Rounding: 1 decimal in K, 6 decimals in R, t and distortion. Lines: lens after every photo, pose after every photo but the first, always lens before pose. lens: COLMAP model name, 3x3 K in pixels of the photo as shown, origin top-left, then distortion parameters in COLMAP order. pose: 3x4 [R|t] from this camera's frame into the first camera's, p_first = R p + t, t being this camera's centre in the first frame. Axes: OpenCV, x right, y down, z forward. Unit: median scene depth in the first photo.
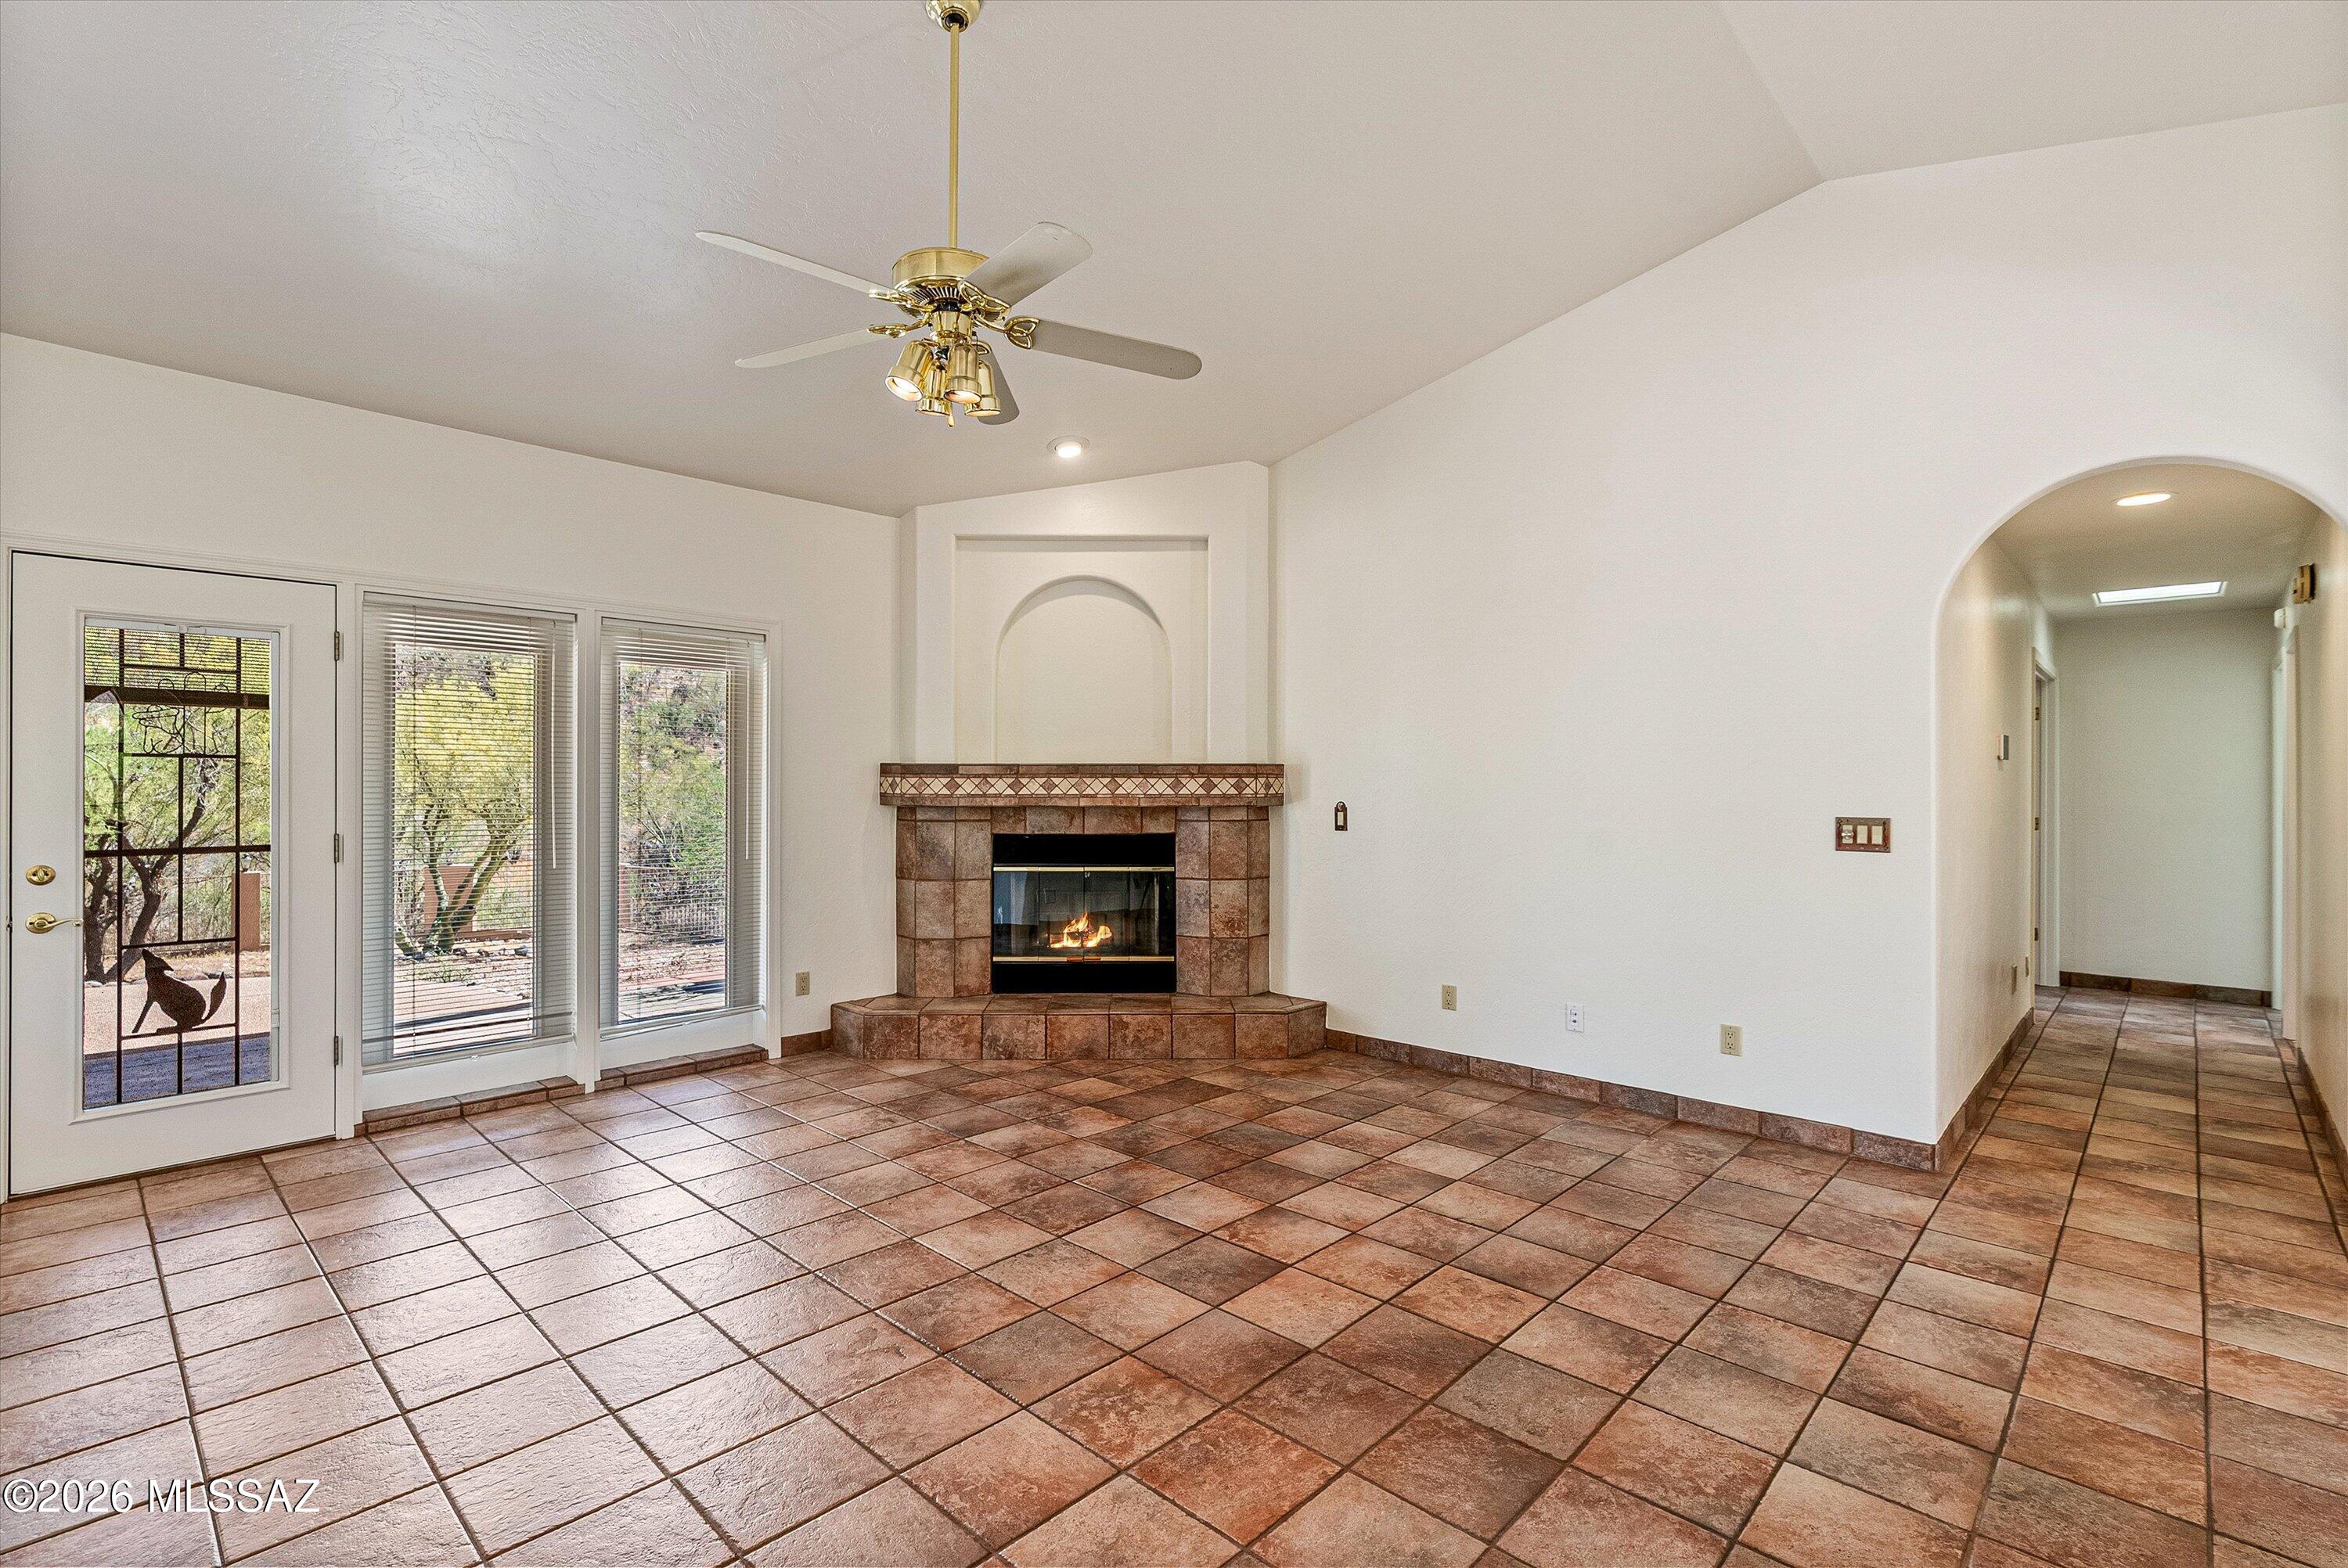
lens RADIAL K [[1079.2, 0, 1163.2], [0, 1079.2, 779.1], [0, 0, 1]] dist [-0.002813, 0.000115]
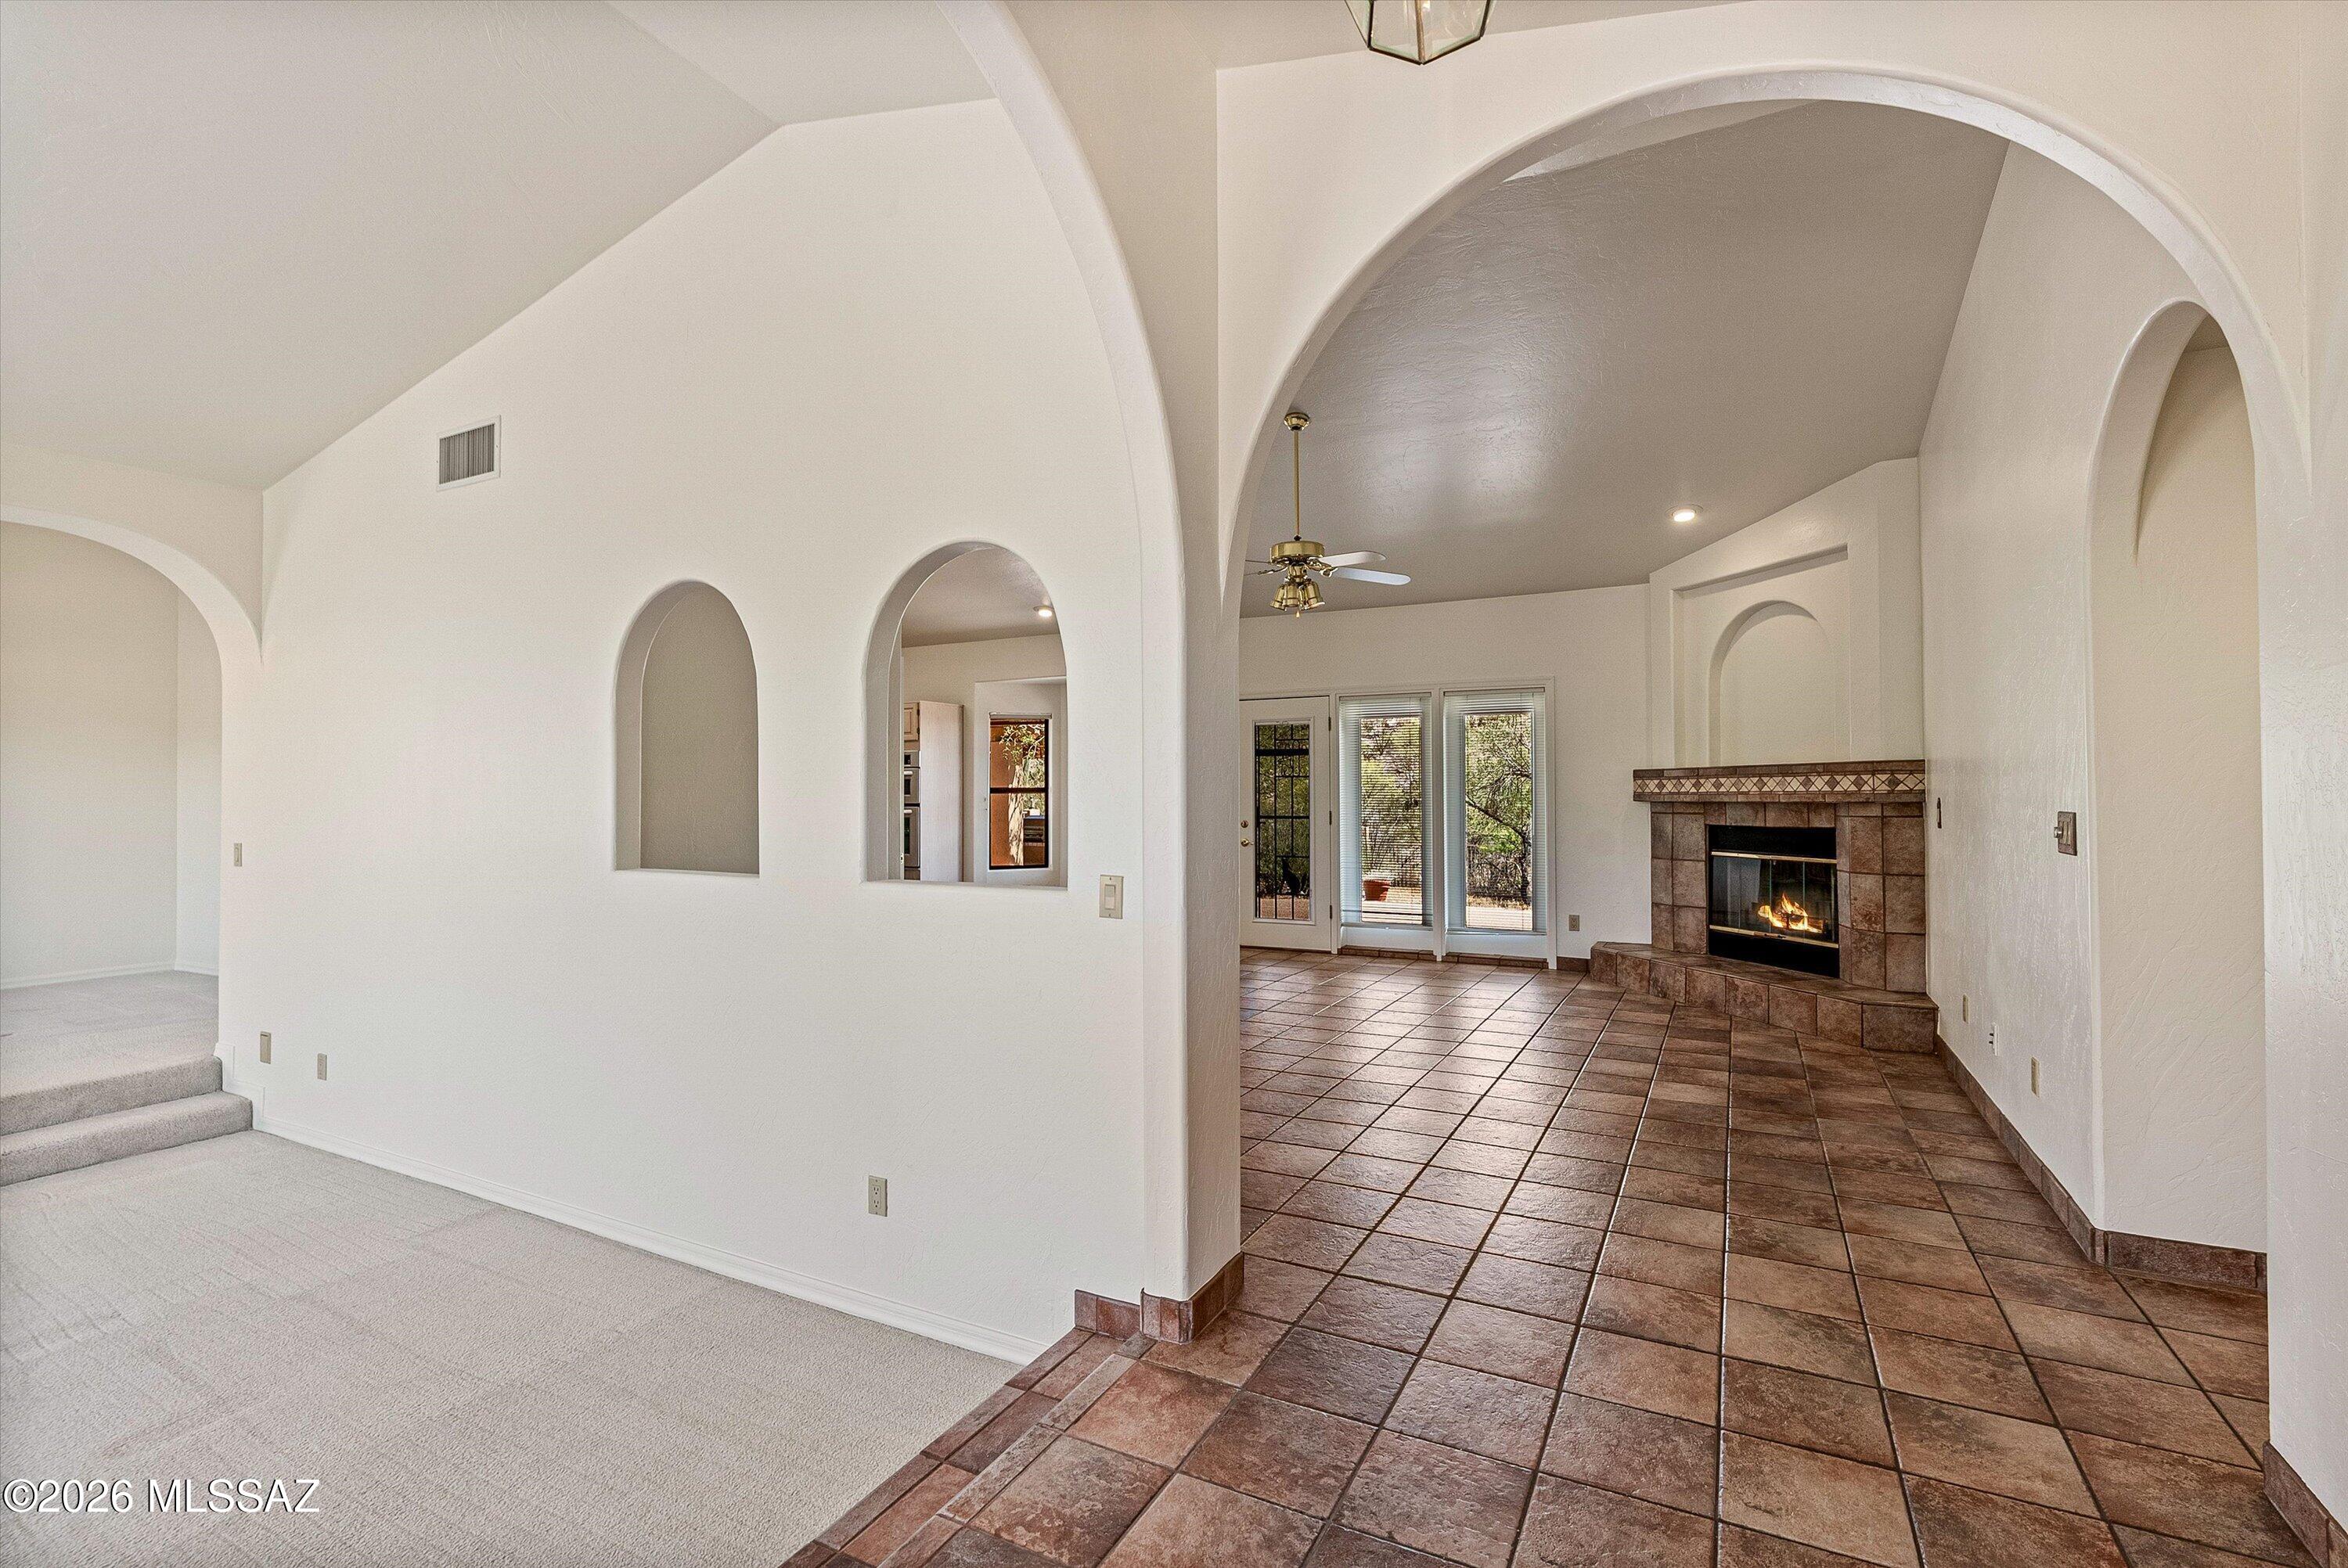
lens RADIAL K [[1063.4, 0, 1183.5], [0, 1063.4, 784.4], [0, 0, 1]] dist [-0.010831, 0.000450]
pose [[0.269131, -0.013068, -0.963015, 0.862935], [0.012785, 0.999868, -0.009995, 0.009712], [0.963019, -0.009622, 0.269263, 0.102860]]
